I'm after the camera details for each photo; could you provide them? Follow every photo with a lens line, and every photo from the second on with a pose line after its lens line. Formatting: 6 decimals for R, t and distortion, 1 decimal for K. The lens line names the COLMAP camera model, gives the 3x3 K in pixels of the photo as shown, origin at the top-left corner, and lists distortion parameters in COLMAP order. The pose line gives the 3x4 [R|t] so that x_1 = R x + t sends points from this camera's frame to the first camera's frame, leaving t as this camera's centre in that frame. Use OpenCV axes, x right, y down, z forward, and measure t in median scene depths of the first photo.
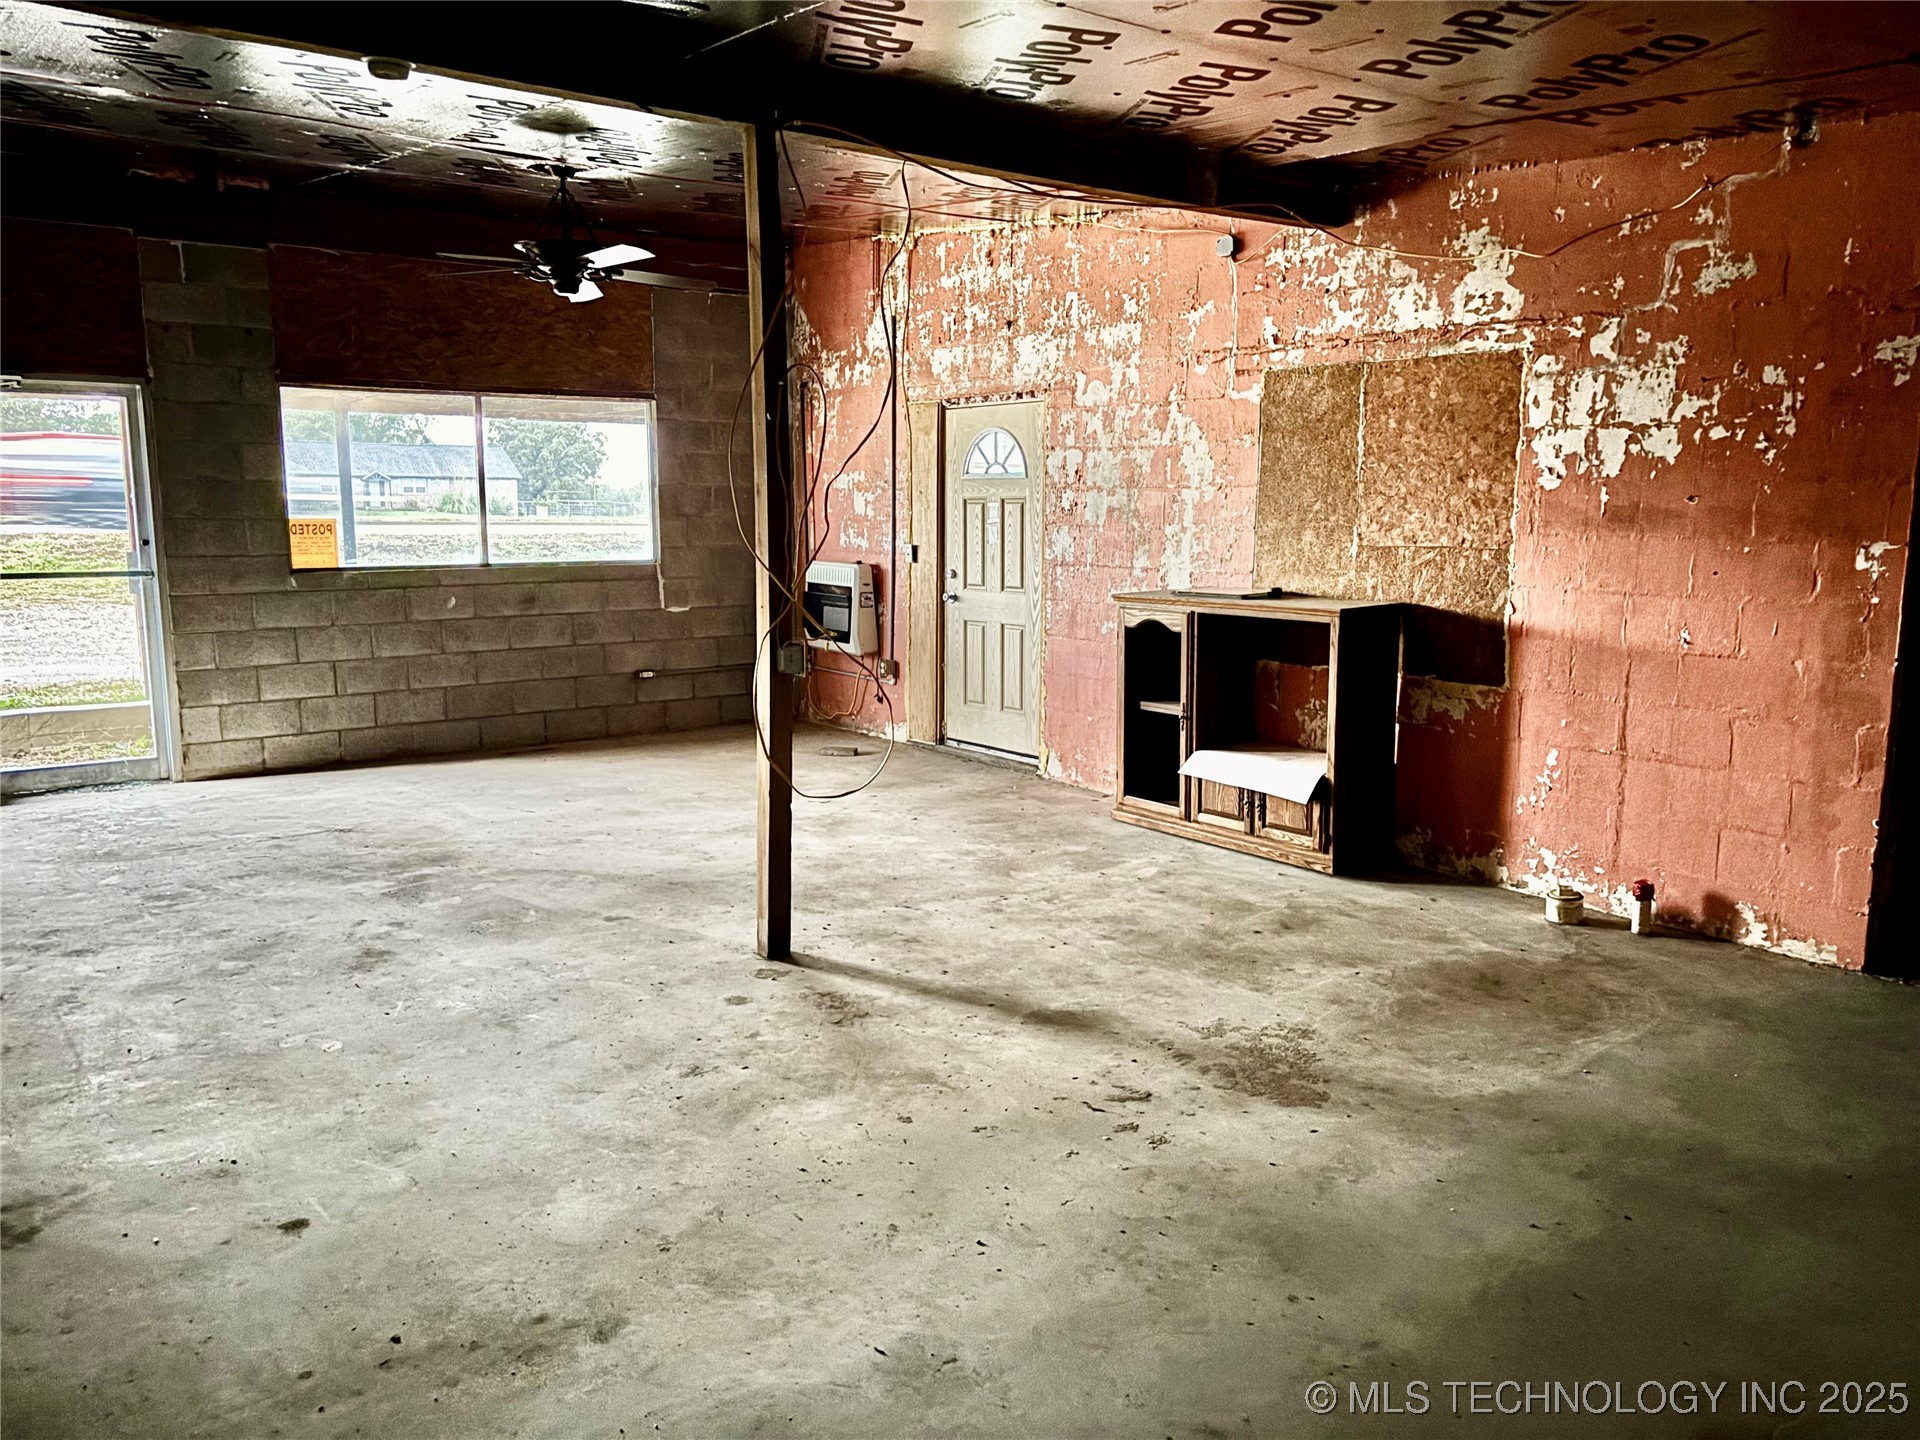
lens RADIAL K [[1453.5, 0, 964.9], [0, 1453.5, 738.4], [0, 0, 1]] dist [0.009947, -0.042444]
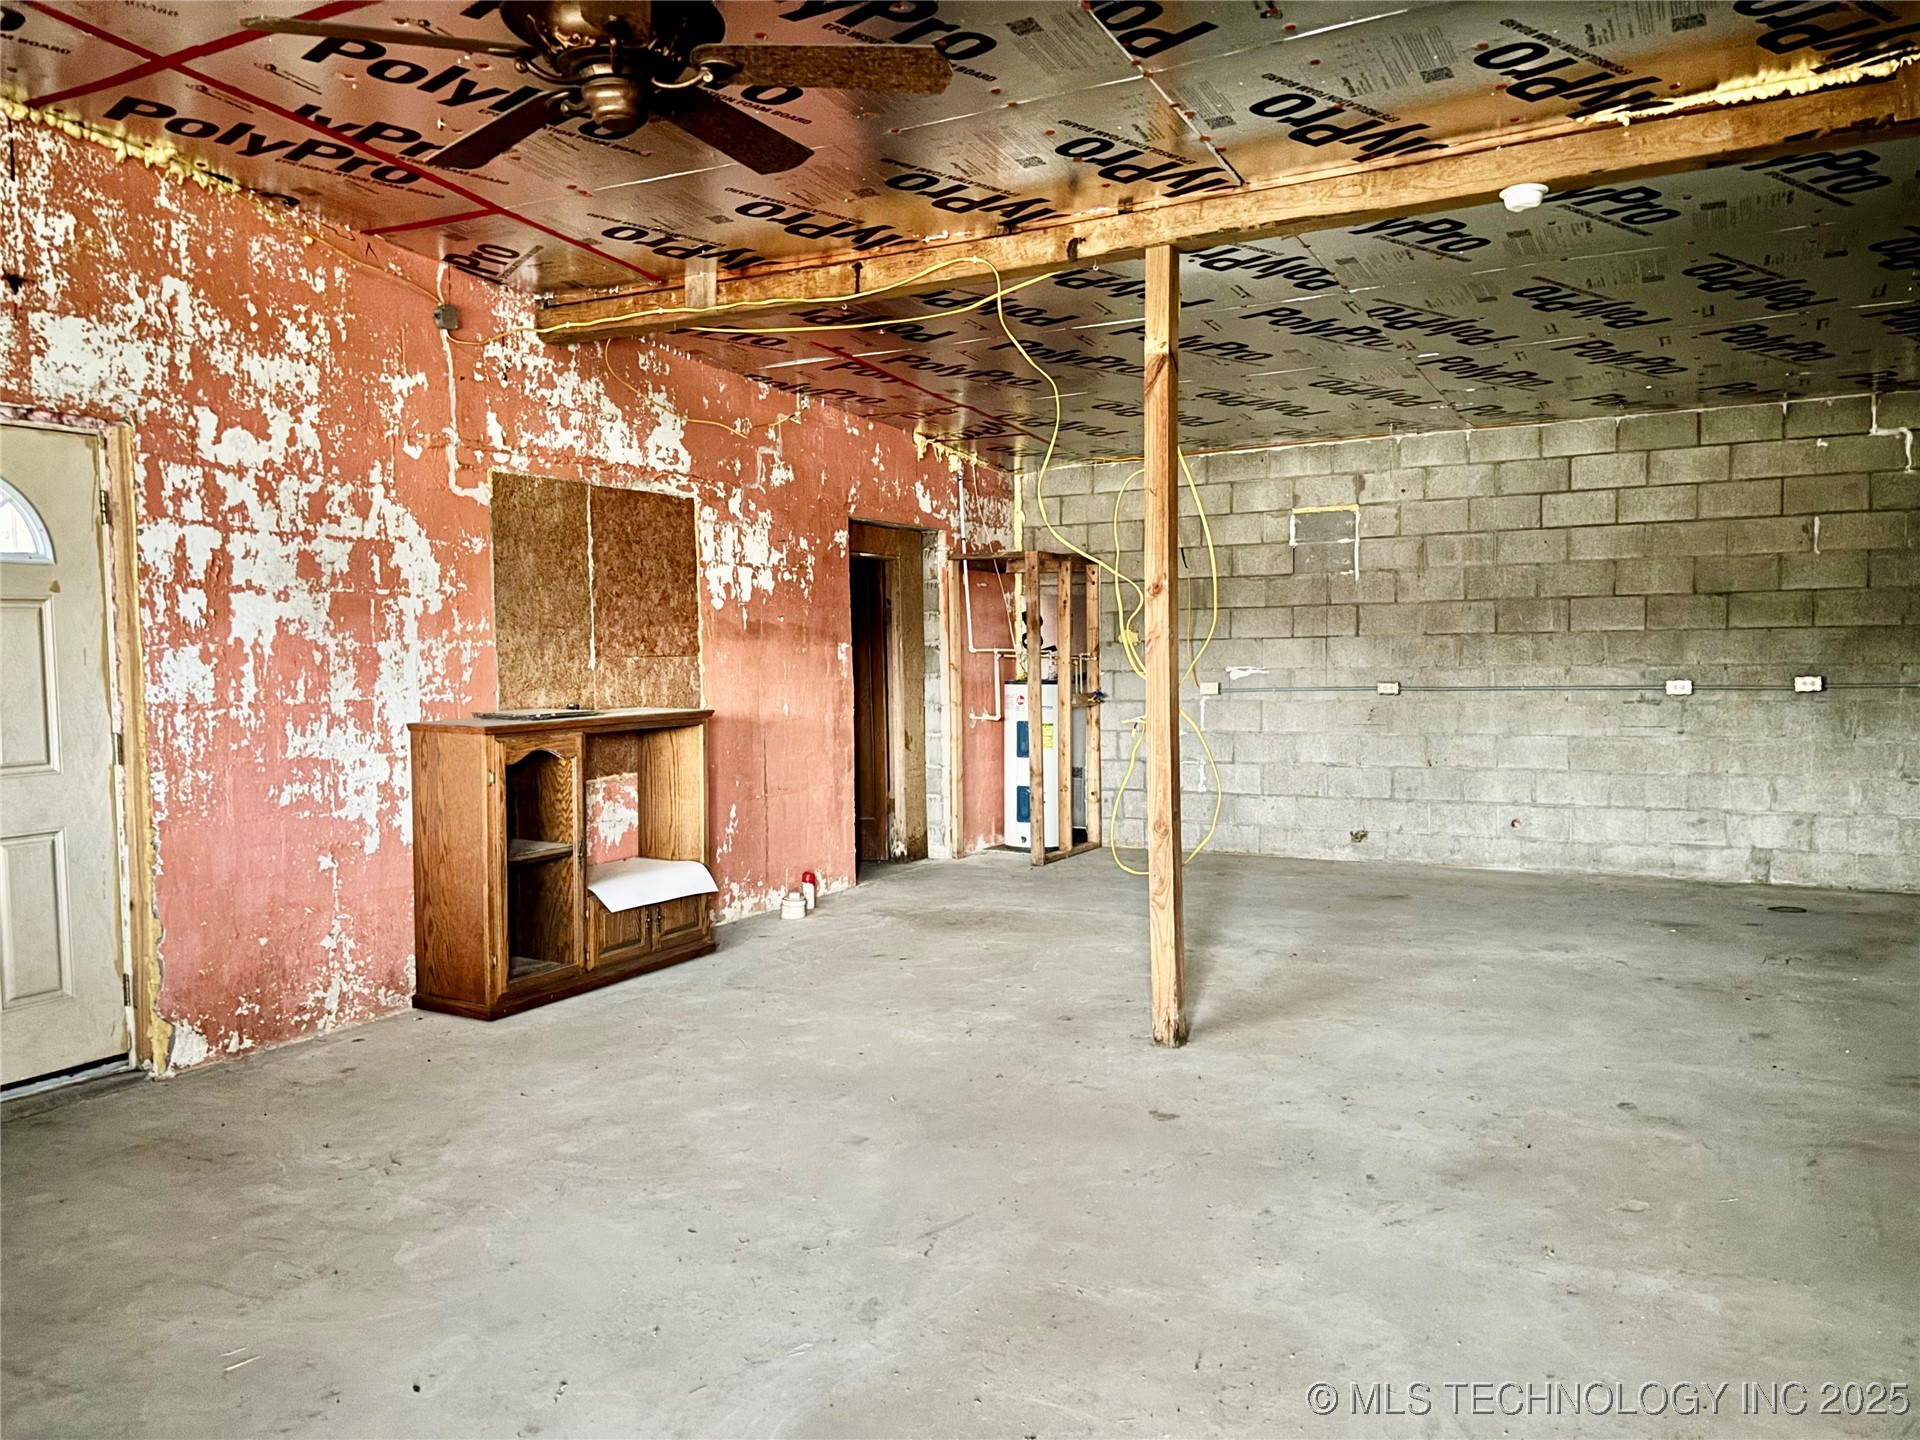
lens RADIAL K [[1453.5, 0, 960.8], [0, 1453.5, 737.7], [0, 0, 1]] dist [0.009947, -0.042444]
pose [[-0.408090, -0.057873, 0.911106, -0.786322], [0.151067, 0.979950, 0.129909, -0.172985], [-0.900356, 0.190653, -0.391165, 1.187221]]
